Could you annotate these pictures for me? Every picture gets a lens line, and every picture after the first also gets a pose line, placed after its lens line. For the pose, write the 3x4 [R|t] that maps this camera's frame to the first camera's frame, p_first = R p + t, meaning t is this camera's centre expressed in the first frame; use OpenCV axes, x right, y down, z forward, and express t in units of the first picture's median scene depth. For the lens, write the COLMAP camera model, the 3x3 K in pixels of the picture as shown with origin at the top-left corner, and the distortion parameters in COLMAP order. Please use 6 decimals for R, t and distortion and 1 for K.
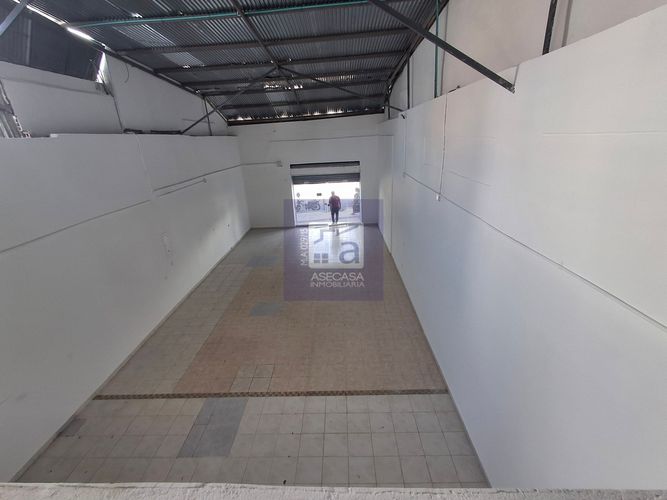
lens RADIAL K [[301.5, 0, 333.7], [0, 301.5, 247.4], [0, 0, 1]] dist [-0.000776, 0.001308]
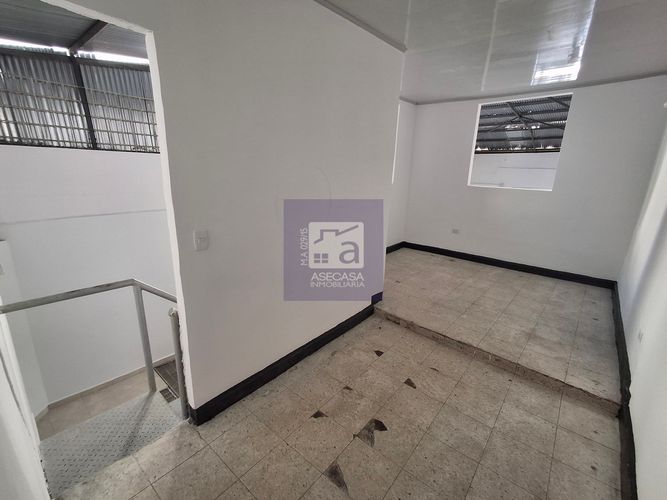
lens RADIAL K [[301.5, 0, 329.4], [0, 301.5, 248.3], [0, 0, 1]] dist [-0.000776, 0.001308]
pose [[0.764444, 0.234486, -0.600535, 0.093553], [-0.281388, 0.959453, 0.016440, 0.169807], [0.580040, 0.156415, 0.799430, -0.409872]]
